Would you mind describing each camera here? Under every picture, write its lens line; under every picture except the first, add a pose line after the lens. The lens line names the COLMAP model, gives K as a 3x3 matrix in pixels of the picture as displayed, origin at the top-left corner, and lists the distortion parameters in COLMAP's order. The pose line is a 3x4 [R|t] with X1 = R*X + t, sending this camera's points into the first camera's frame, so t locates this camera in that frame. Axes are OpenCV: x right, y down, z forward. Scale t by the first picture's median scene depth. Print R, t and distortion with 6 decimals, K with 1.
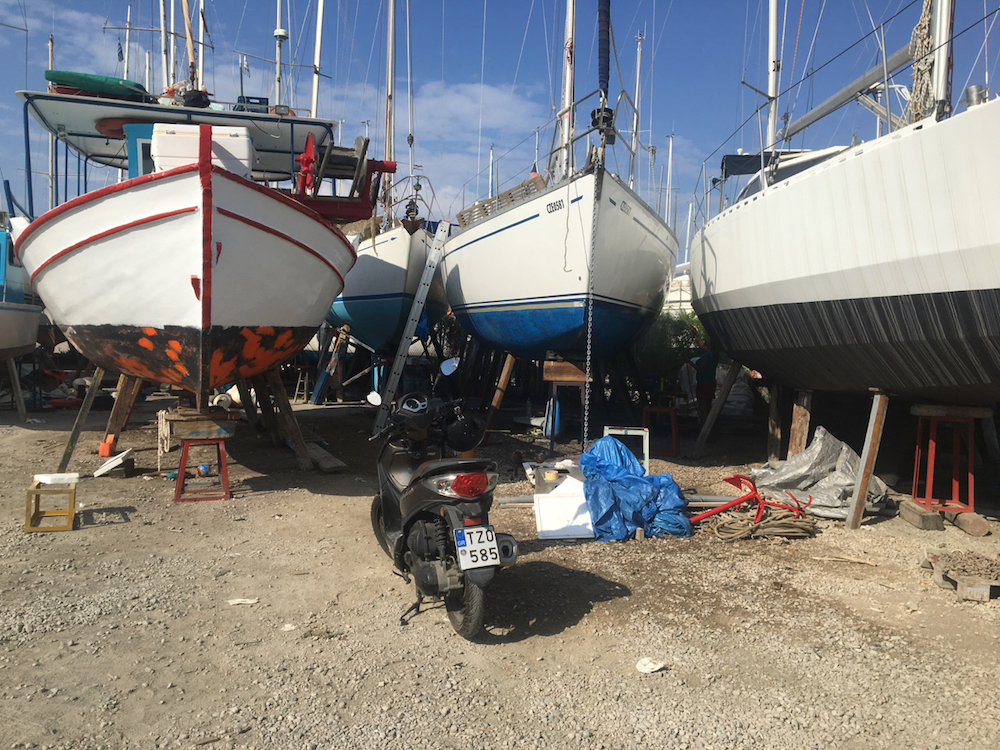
lens RADIAL K [[836.7, 0, 500.8], [0, 836.7, 375.8], [0, 0, 1]] dist [0.005506, -0.001250]
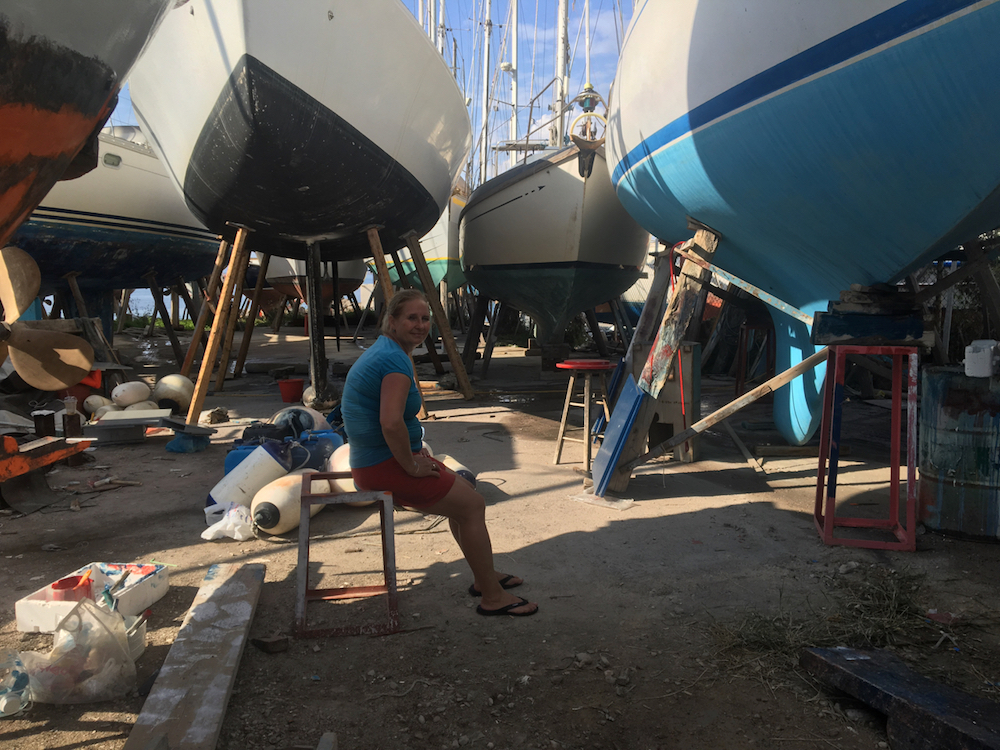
lens RADIAL K [[836.7, 0, 500.5], [0, 836.7, 374.7], [0, 0, 1]] dist [0.005506, -0.001250]
pose [[0.911661, 0.017542, -0.410567, -0.128105], [0.010676, 0.997740, 0.066336, -0.030201], [0.410803, -0.064859, 0.909414, 0.699106]]
